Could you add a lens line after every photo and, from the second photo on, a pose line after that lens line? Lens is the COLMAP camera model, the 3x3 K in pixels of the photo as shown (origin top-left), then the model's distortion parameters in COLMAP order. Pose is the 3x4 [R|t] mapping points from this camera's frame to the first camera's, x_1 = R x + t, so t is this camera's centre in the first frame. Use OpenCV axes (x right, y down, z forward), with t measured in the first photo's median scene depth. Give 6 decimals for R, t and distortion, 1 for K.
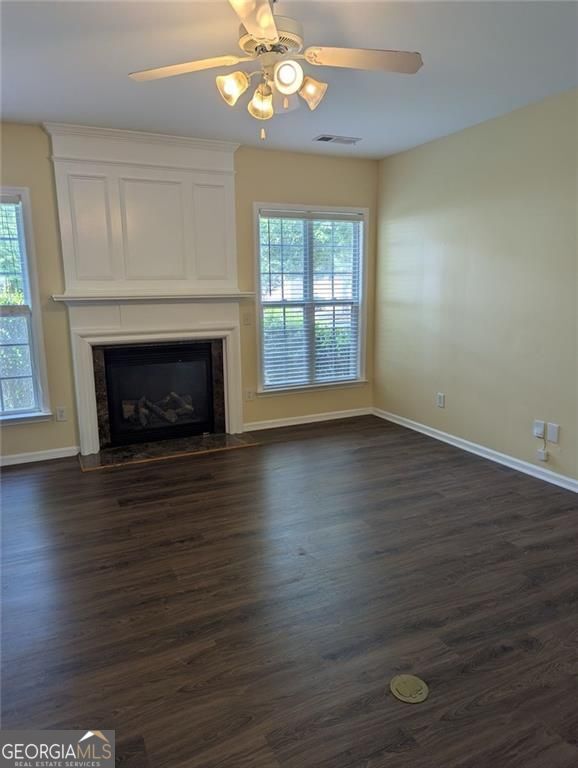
lens RADIAL K [[538.1, 0, 300.5], [0, 538.1, 382.3], [0, 0, 1]] dist [0.044437, -0.040876]
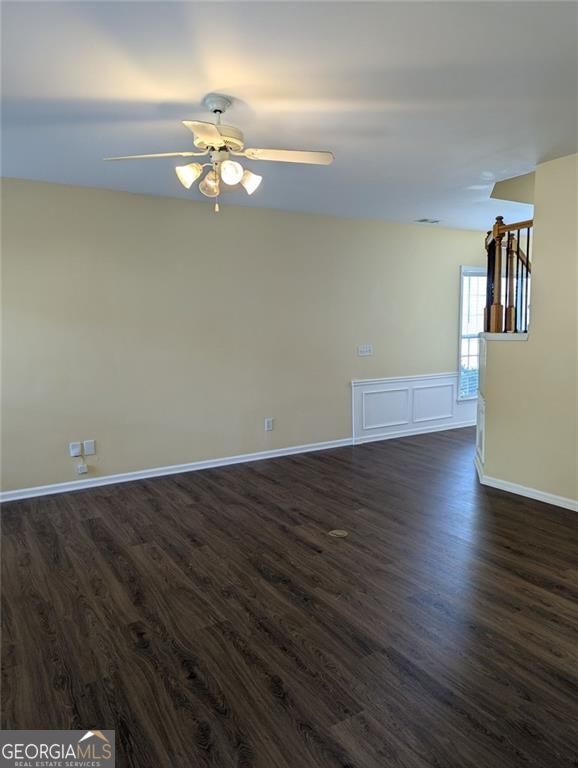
lens RADIAL K [[538.1, 0, 292.7], [0, 538.1, 389.0], [0, 0, 1]] dist [0.044437, -0.040876]
pose [[-0.095740, -0.106775, 0.989663, -0.657732], [0.199472, 0.972005, 0.124167, -0.083049], [-0.975215, 0.209297, -0.071761, 0.480674]]
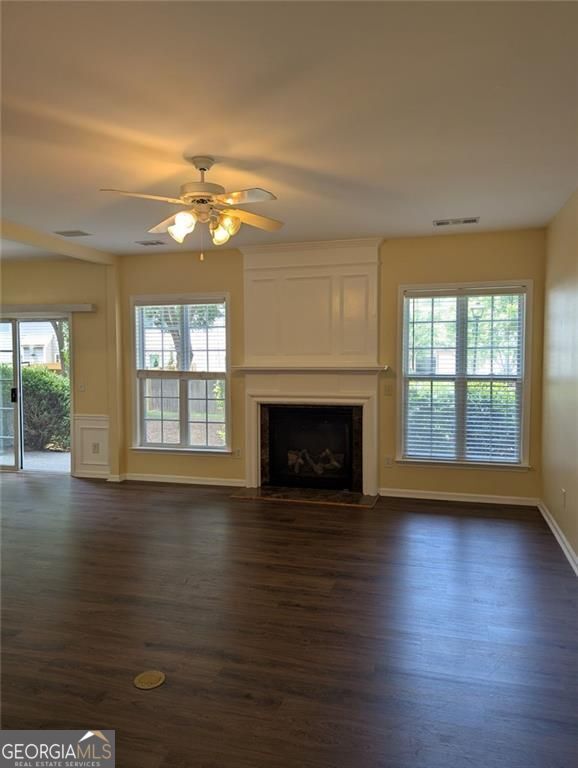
lens RADIAL K [[538.1, 0, 294.7], [0, 538.1, 382.0], [0, 0, 1]] dist [0.044437, -0.040876]
pose [[0.748138, 0.040216, -0.662324, 0.511195], [-0.124513, 0.988939, -0.080598, -0.024428], [0.651757, 0.142766, 0.744870, 0.073173]]
